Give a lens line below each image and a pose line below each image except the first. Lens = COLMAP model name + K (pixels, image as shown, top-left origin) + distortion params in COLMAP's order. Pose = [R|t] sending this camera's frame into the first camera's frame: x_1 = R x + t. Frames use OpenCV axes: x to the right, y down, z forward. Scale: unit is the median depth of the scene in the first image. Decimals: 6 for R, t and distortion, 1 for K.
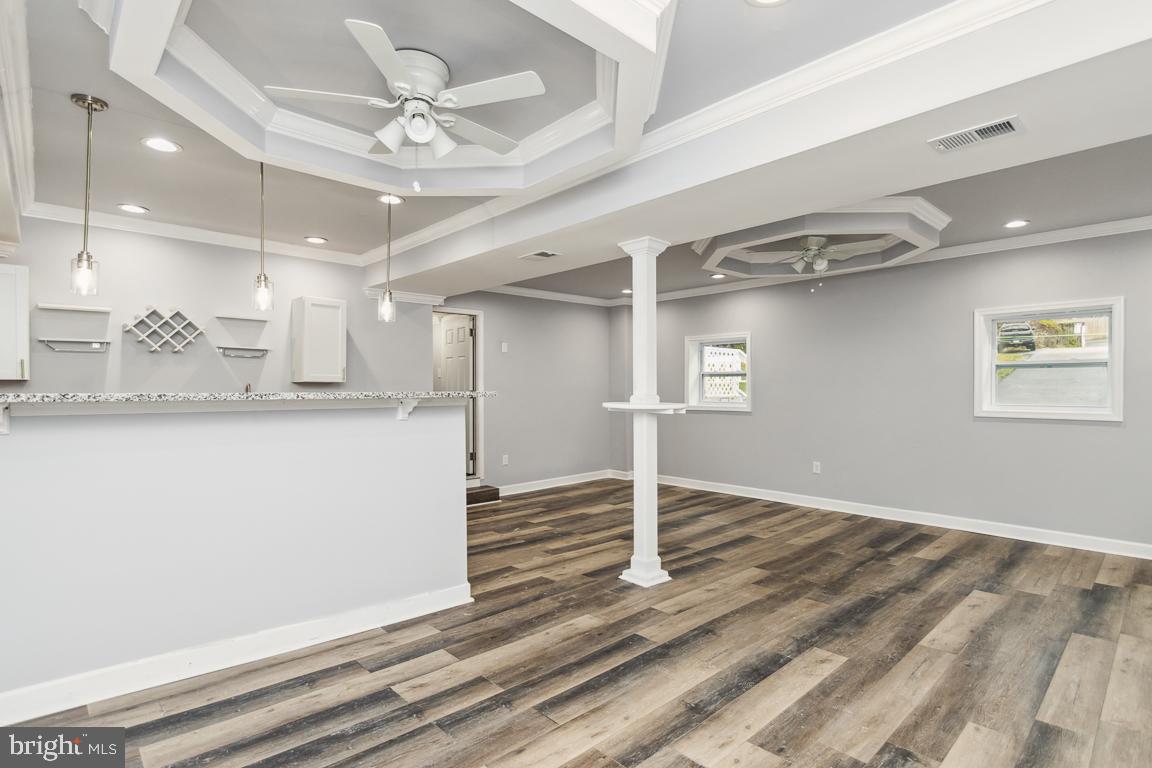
lens RADIAL K [[576.9, 0, 572.0], [0, 576.9, 393.3], [0, 0, 1]] dist [0.004330, -0.000145]
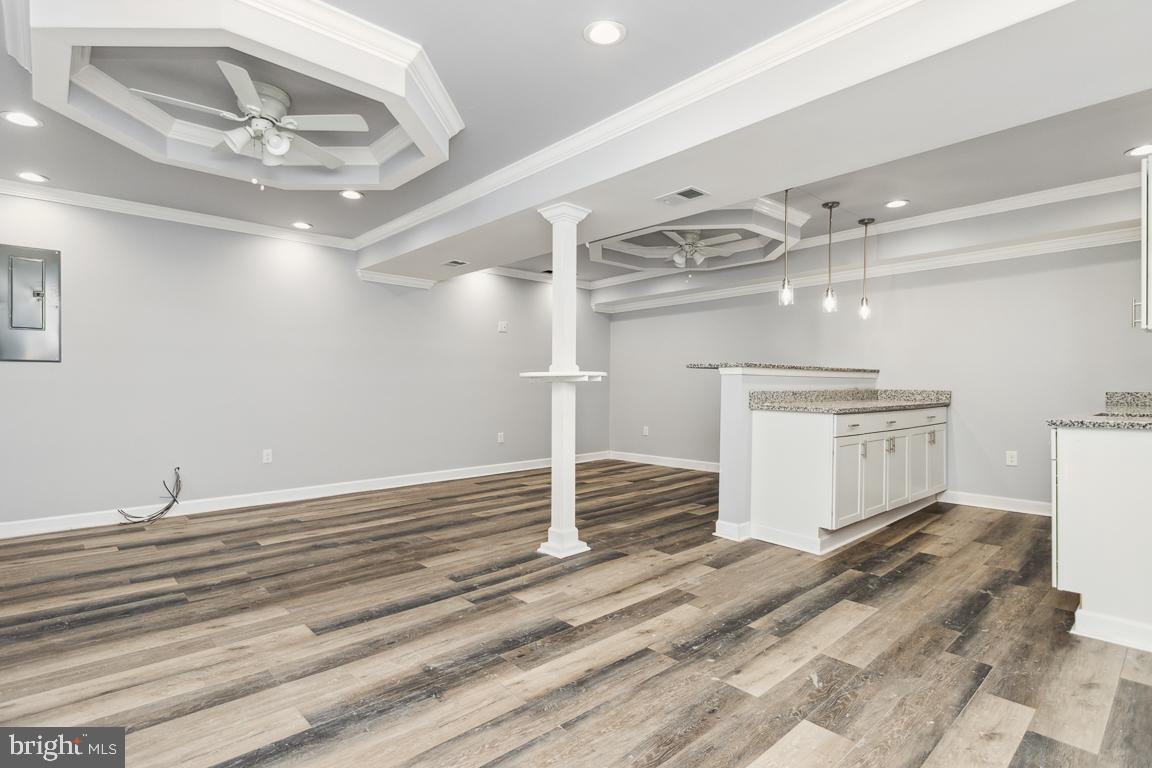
lens RADIAL K [[576.9, 0, 572.0], [0, 576.9, 393.3], [0, 0, 1]] dist [0.004330, -0.000145]
pose [[-0.999944, 0.000049, 0.010615, 0.097748], [0.000237, 0.999843, 0.017712, 0.033451], [-0.010613, 0.017714, -0.999787, 1.896488]]
